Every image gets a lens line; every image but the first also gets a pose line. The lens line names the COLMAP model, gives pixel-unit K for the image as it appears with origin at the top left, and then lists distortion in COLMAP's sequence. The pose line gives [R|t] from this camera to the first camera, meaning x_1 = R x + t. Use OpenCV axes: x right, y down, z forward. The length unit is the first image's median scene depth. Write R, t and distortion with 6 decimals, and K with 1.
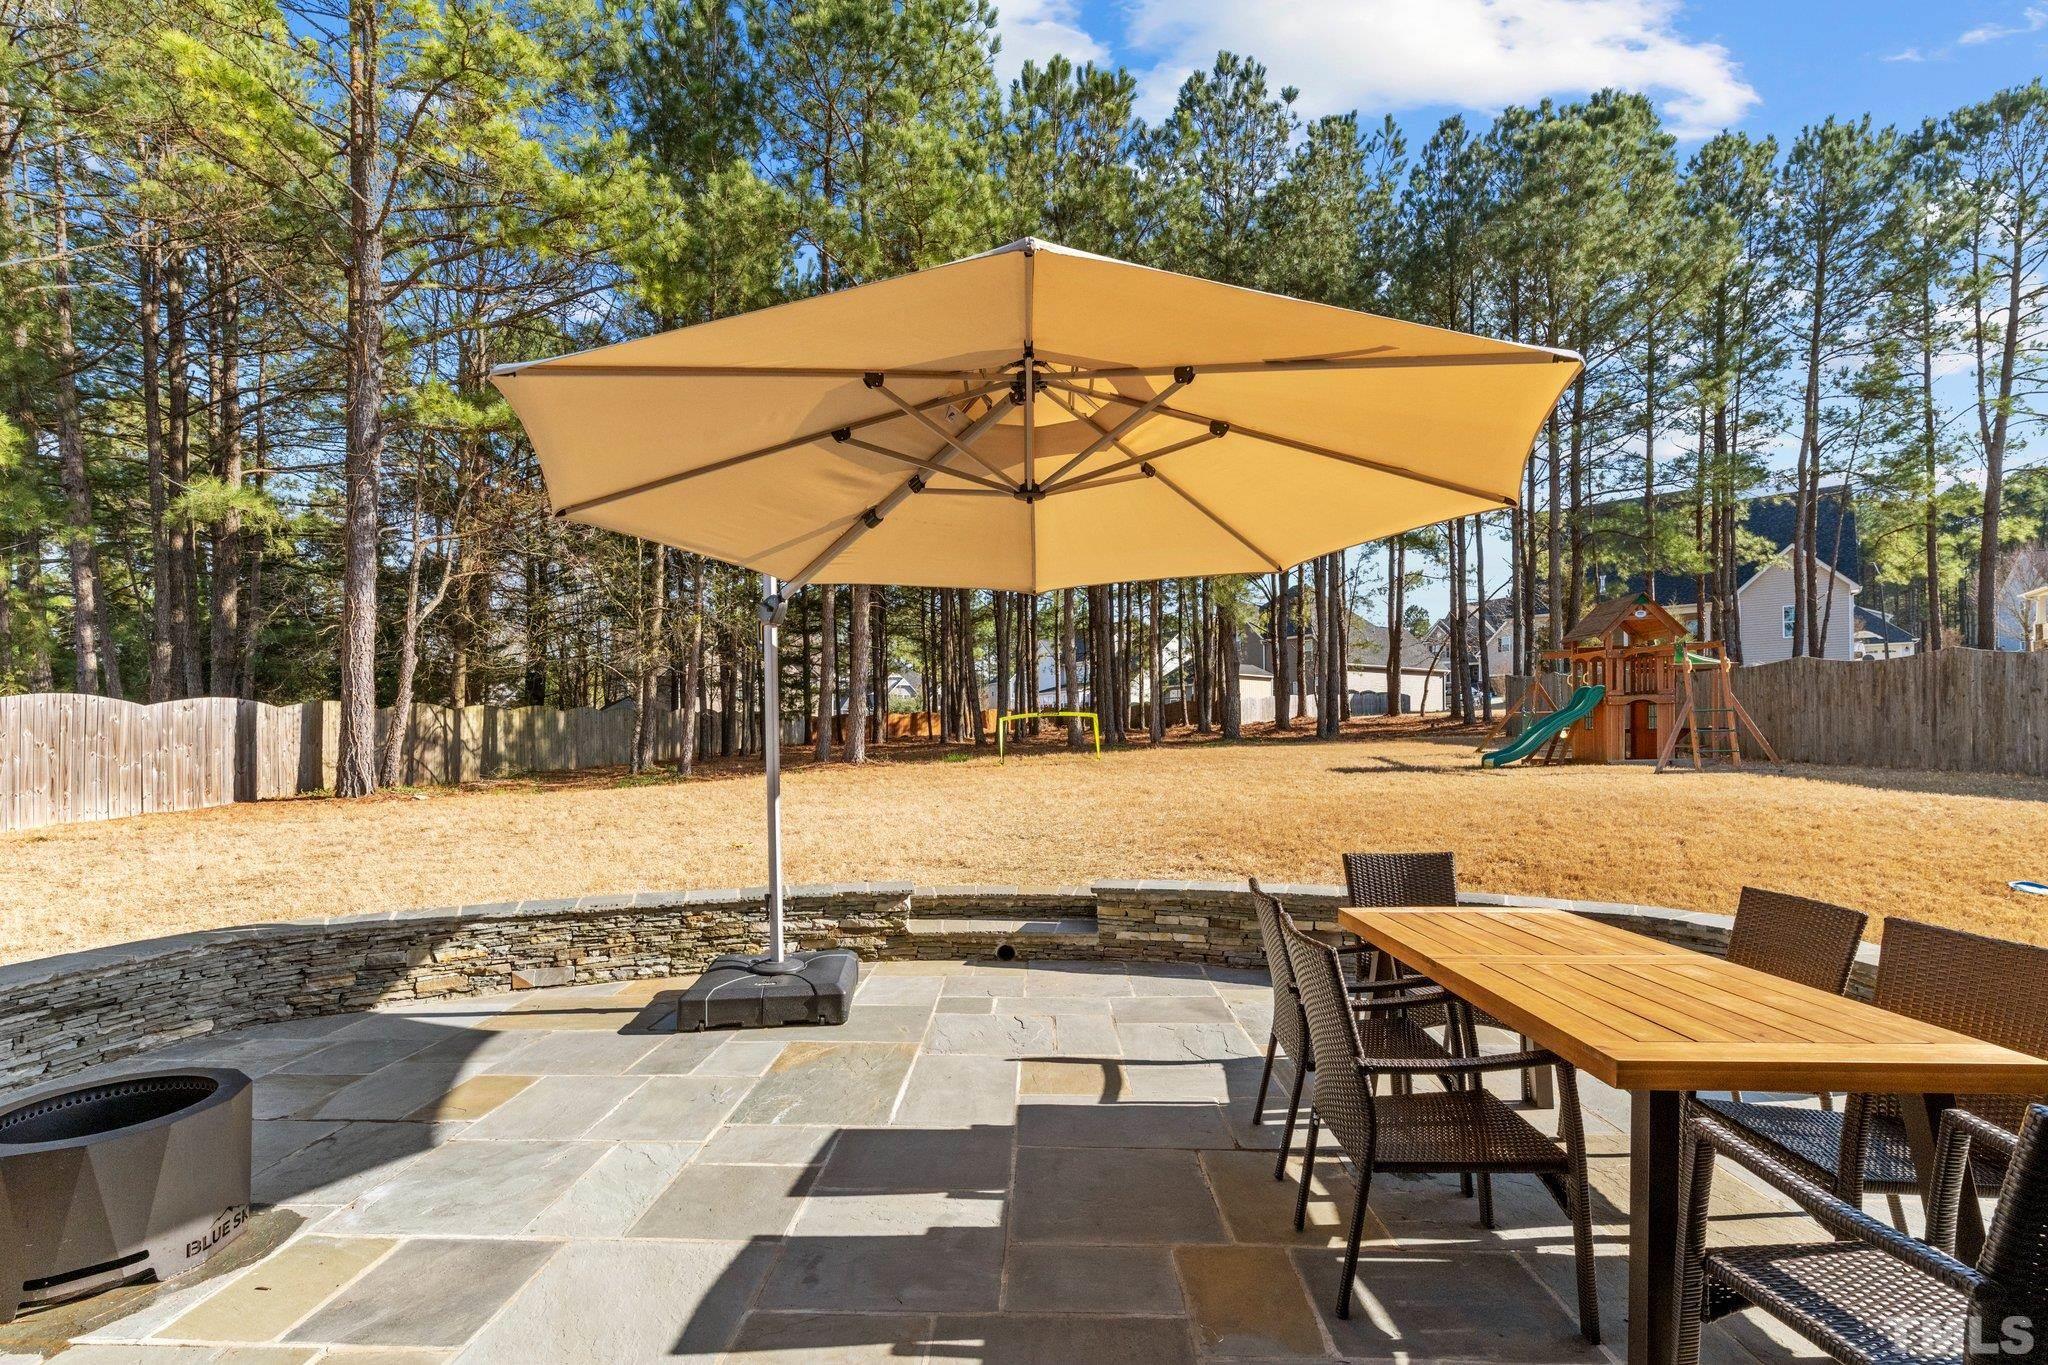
lens RADIAL K [[892.8, 0, 1027.7], [0, 892.8, 732.6], [0, 0, 1]] dist [0.000613, -0.000690]
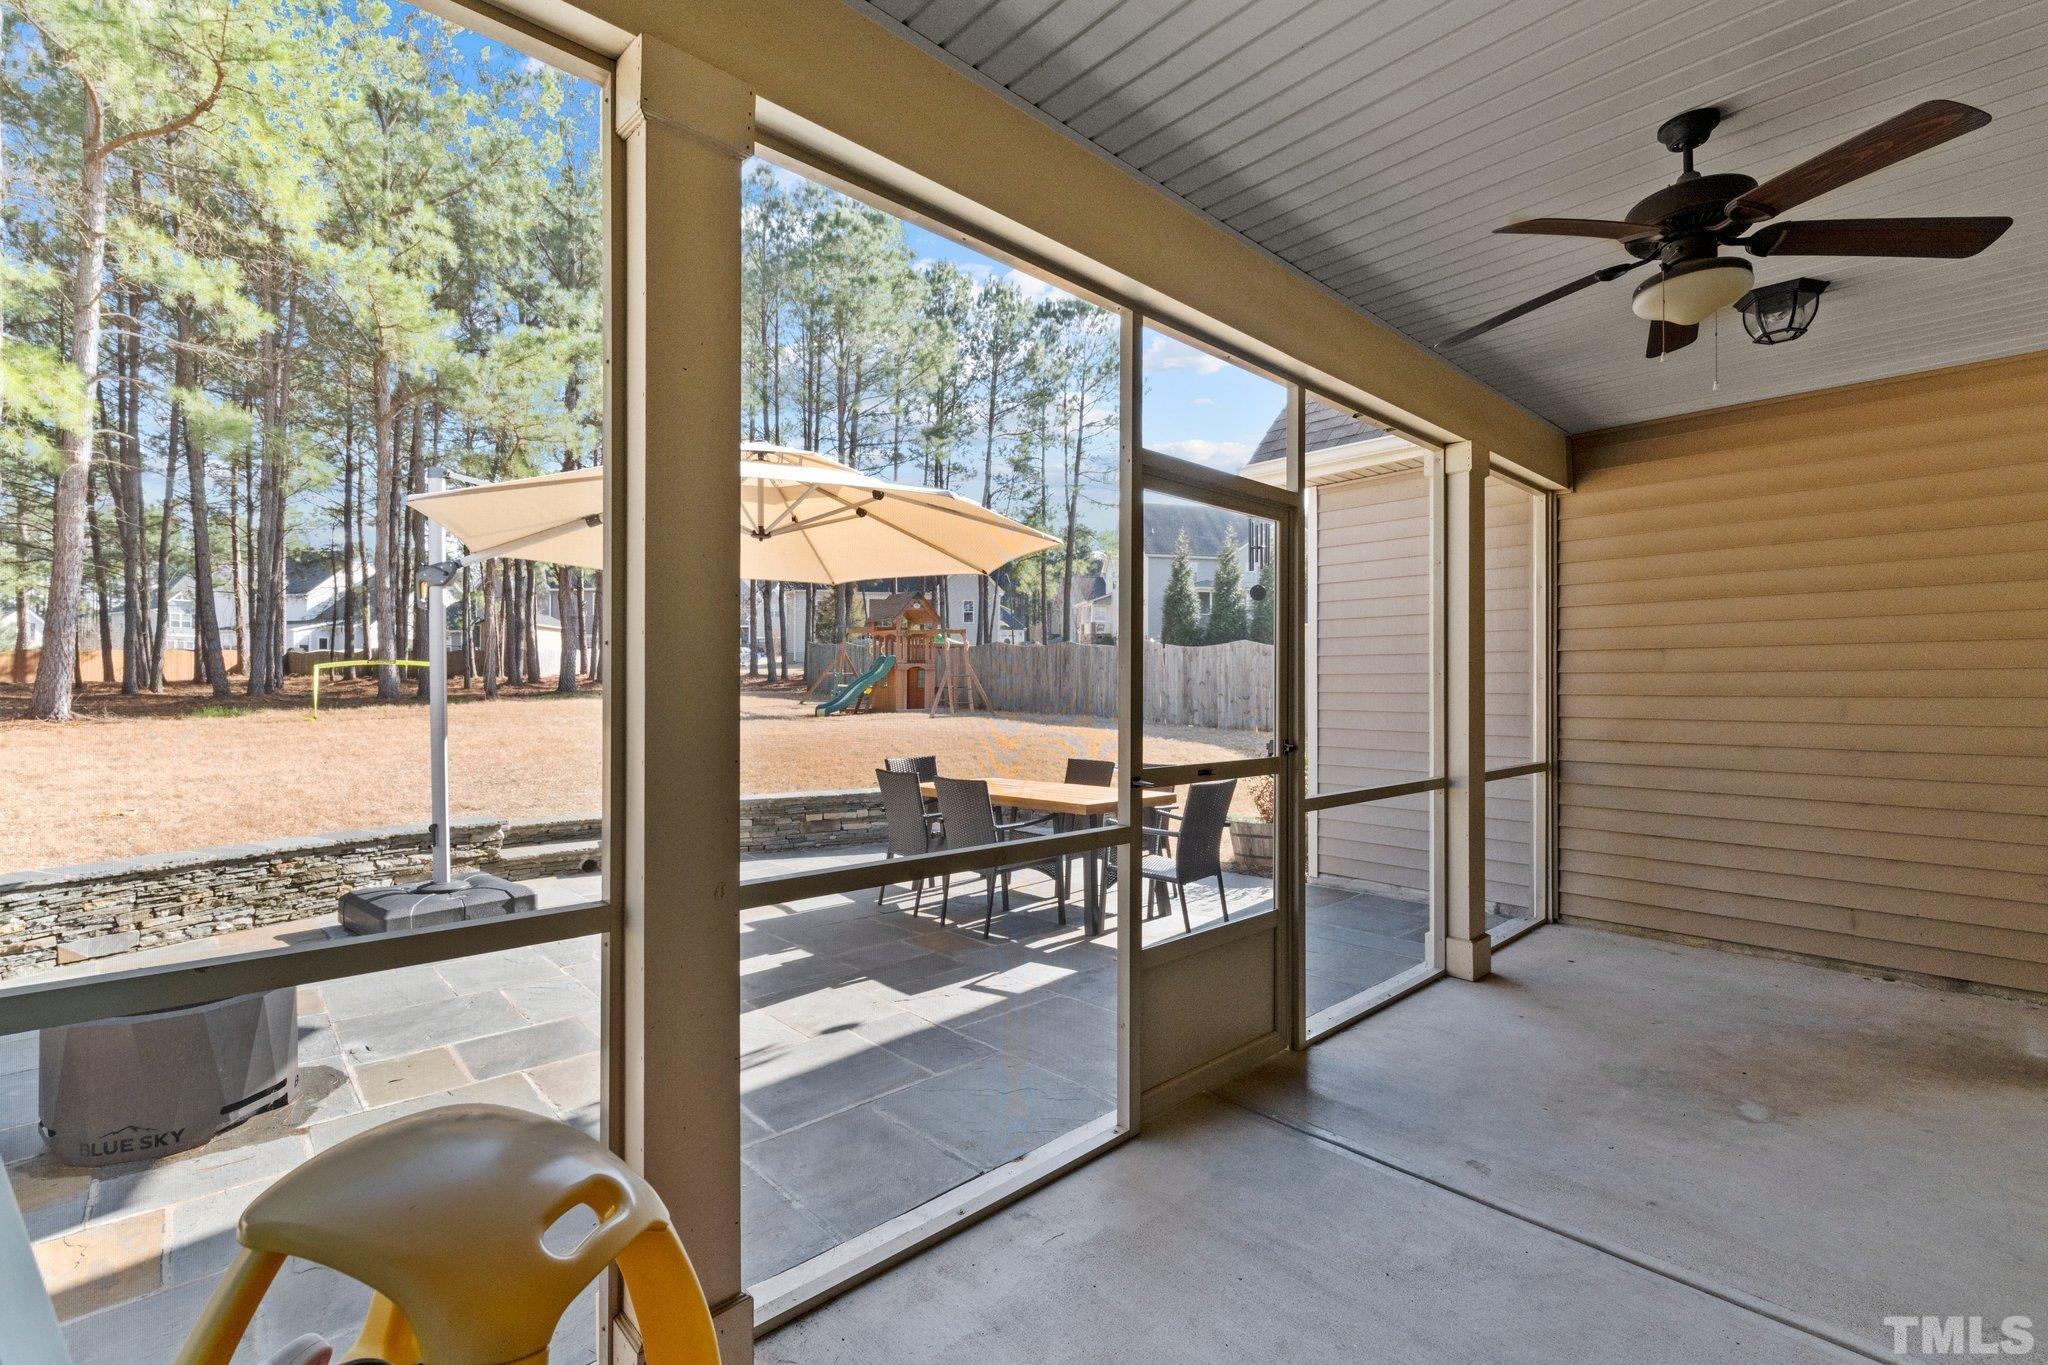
lens RADIAL K [[874.8, 0, 1017.3], [0, 874.8, 676.2], [0, 0, 1]] dist [0.001524, -0.000652]
pose [[0.710989, 0.022392, 0.702847, -0.464106], [-0.013551, 0.999744, -0.018142, 0.002451], [-0.703073, 0.003374, 0.711110, -0.263978]]
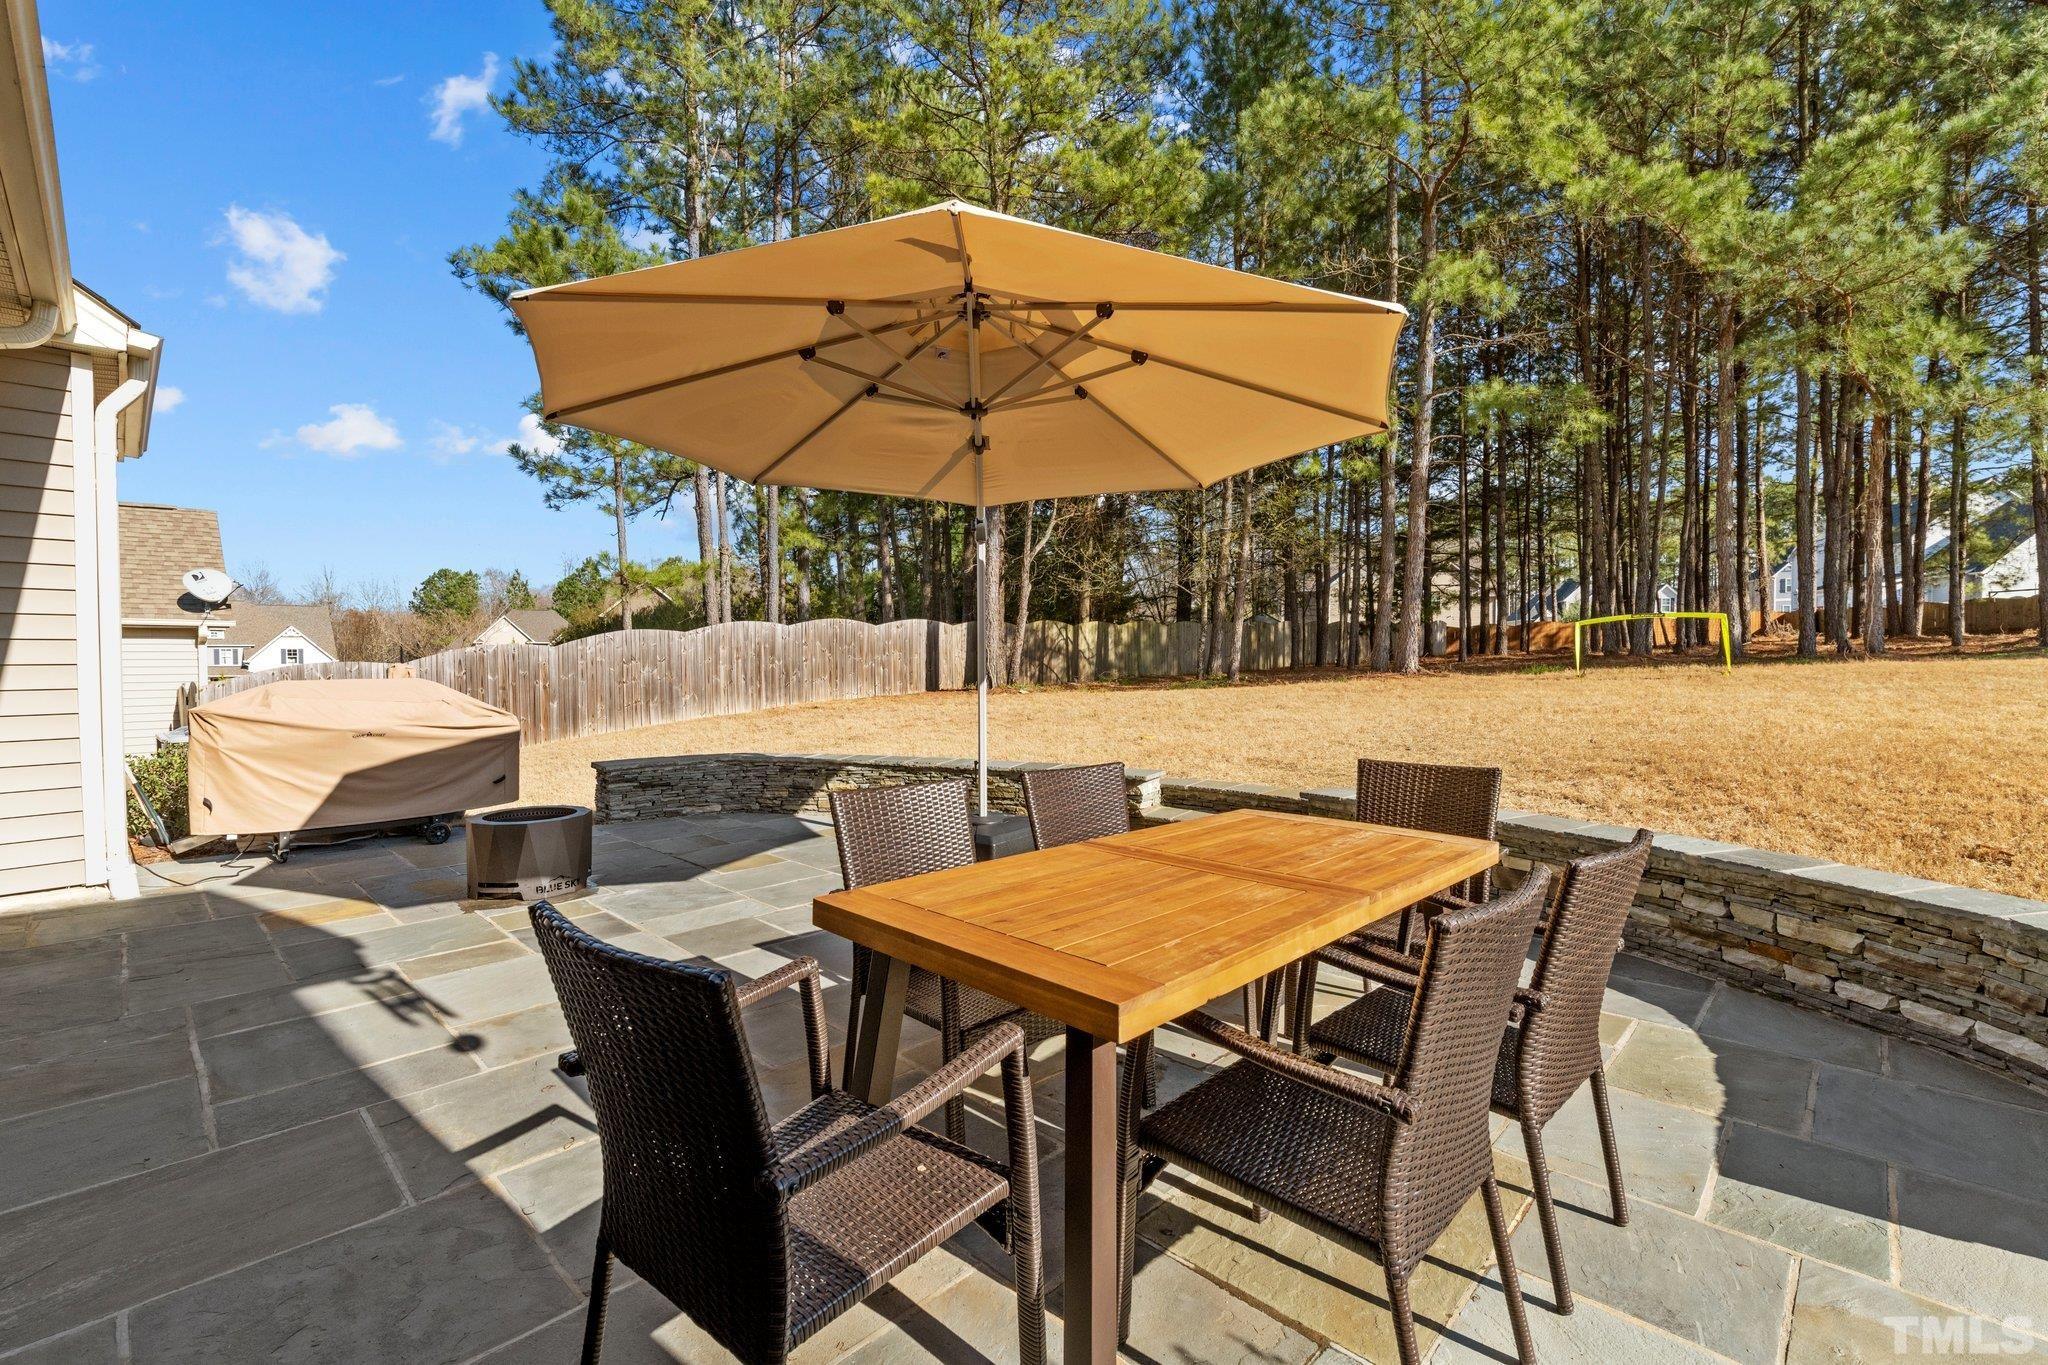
lens RADIAL K [[874.8, 0, 1017.3], [0, 874.8, 676.2], [0, 0, 1]] dist [0.001524, -0.000652]
pose [[0.744007, 0.020339, -0.667863, 0.466022], [0.001580, 0.999480, 0.032197, 0.020329], [0.668170, -0.025010, 0.743588, 0.116068]]
